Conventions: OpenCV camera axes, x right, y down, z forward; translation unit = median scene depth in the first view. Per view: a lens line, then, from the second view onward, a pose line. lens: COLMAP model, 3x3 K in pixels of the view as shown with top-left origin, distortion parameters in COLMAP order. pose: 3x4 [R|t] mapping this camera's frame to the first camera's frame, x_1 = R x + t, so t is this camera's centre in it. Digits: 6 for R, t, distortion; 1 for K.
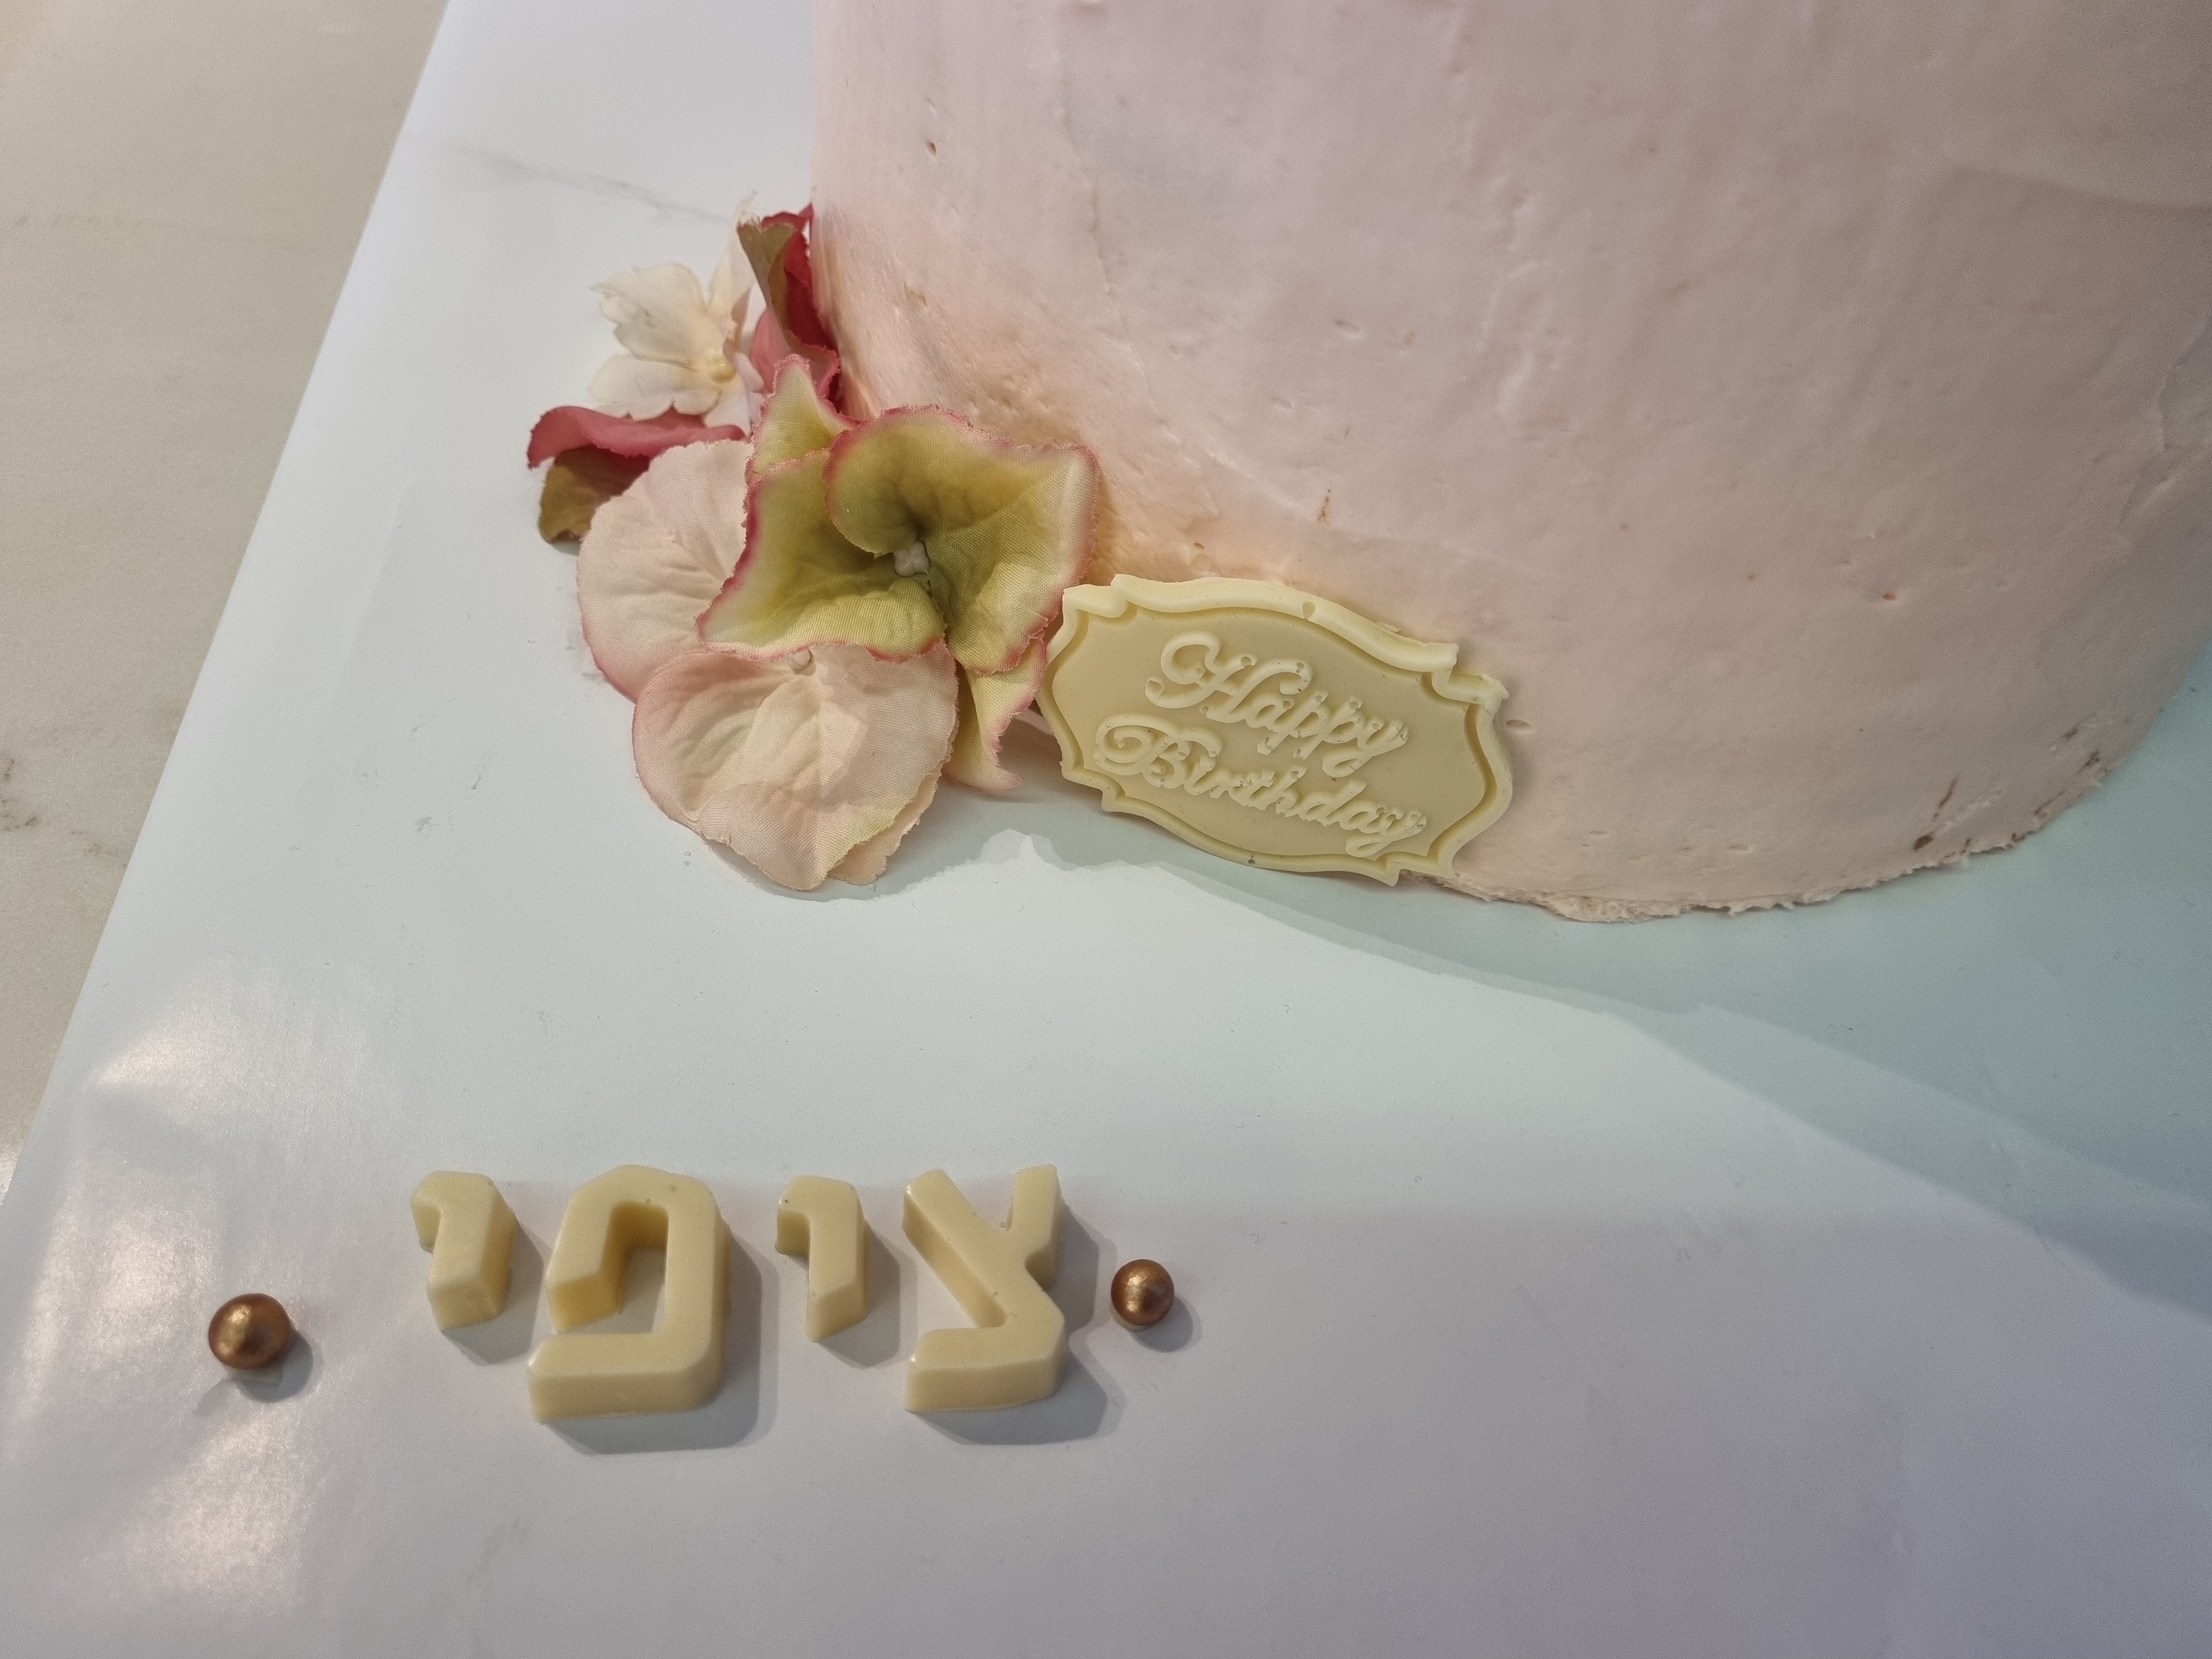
lens RADIAL K [[1779.0, 0, 1122.0], [0, 1779.0, 840.8], [0, 0, 1]] dist [0.006796, 0.005426]
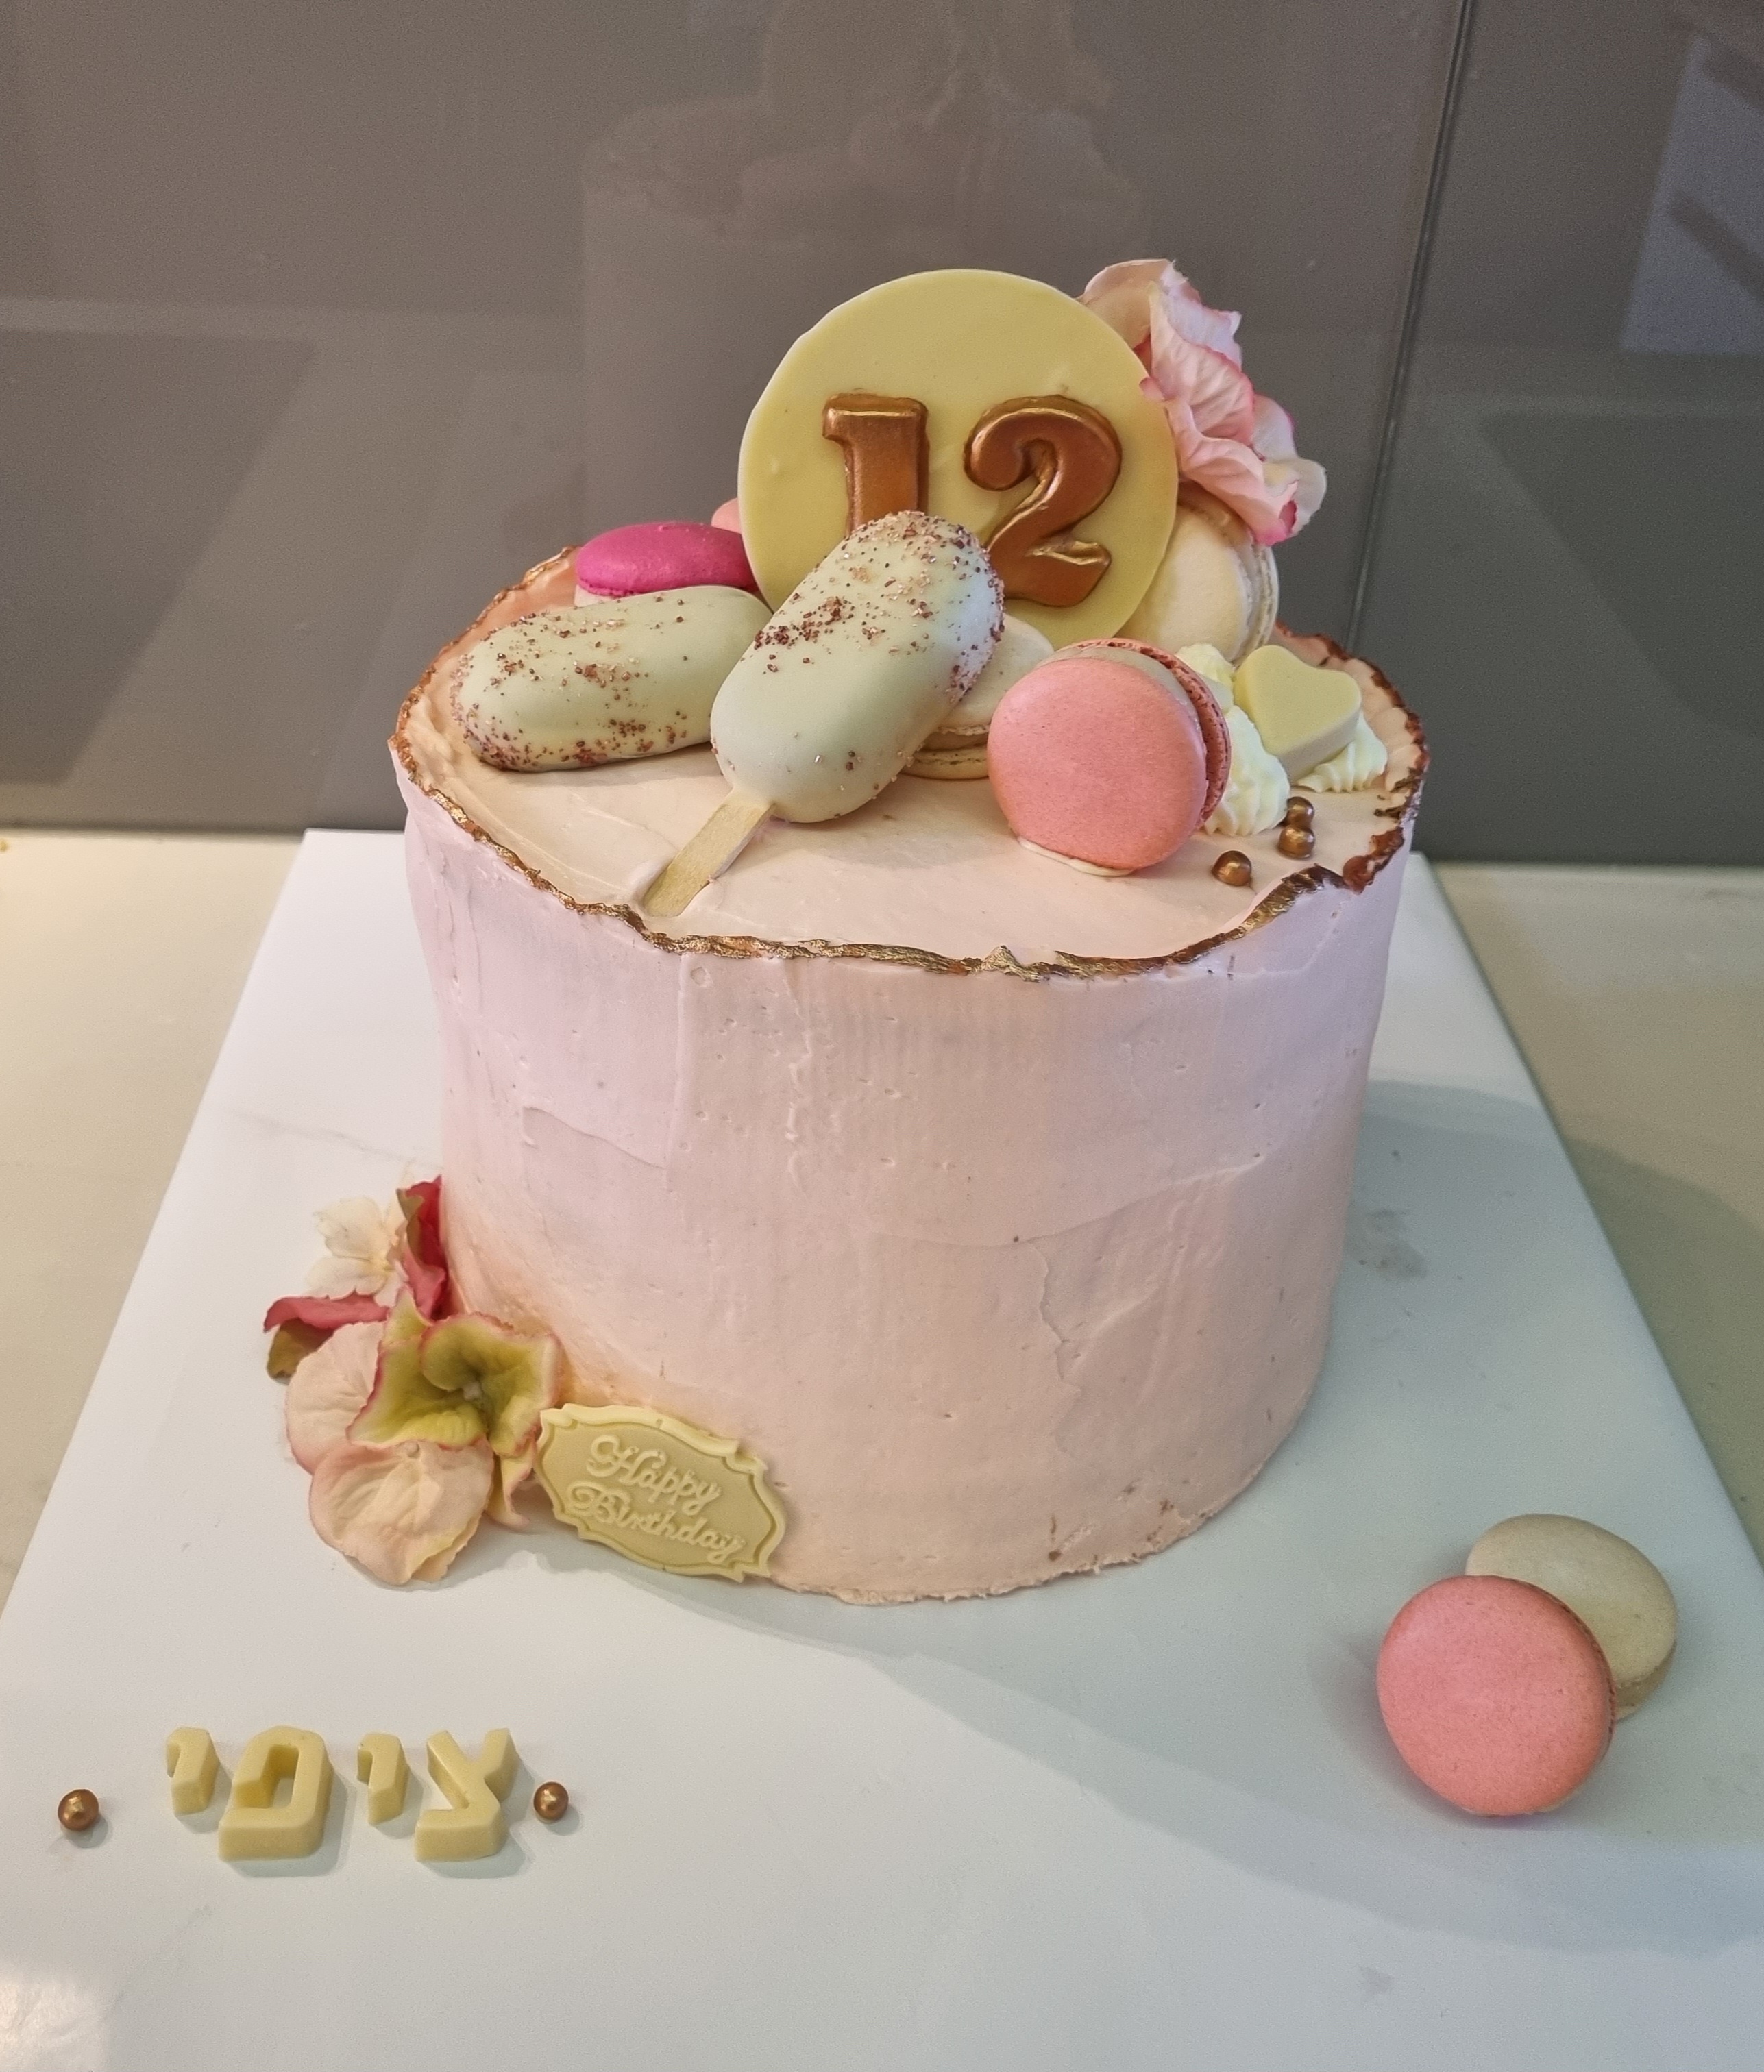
lens RADIAL K [[2196.1, 0, 882.0], [0, 2196.1, 1036.0], [0, 0, 1]] dist [0.027104, 0.011764]
pose [[0.998420, -0.014281, -0.054355, 0.425423], [-0.001052, 0.962257, -0.272141, 0.098656], [0.056190, 0.271768, 0.960721, -1.207482]]
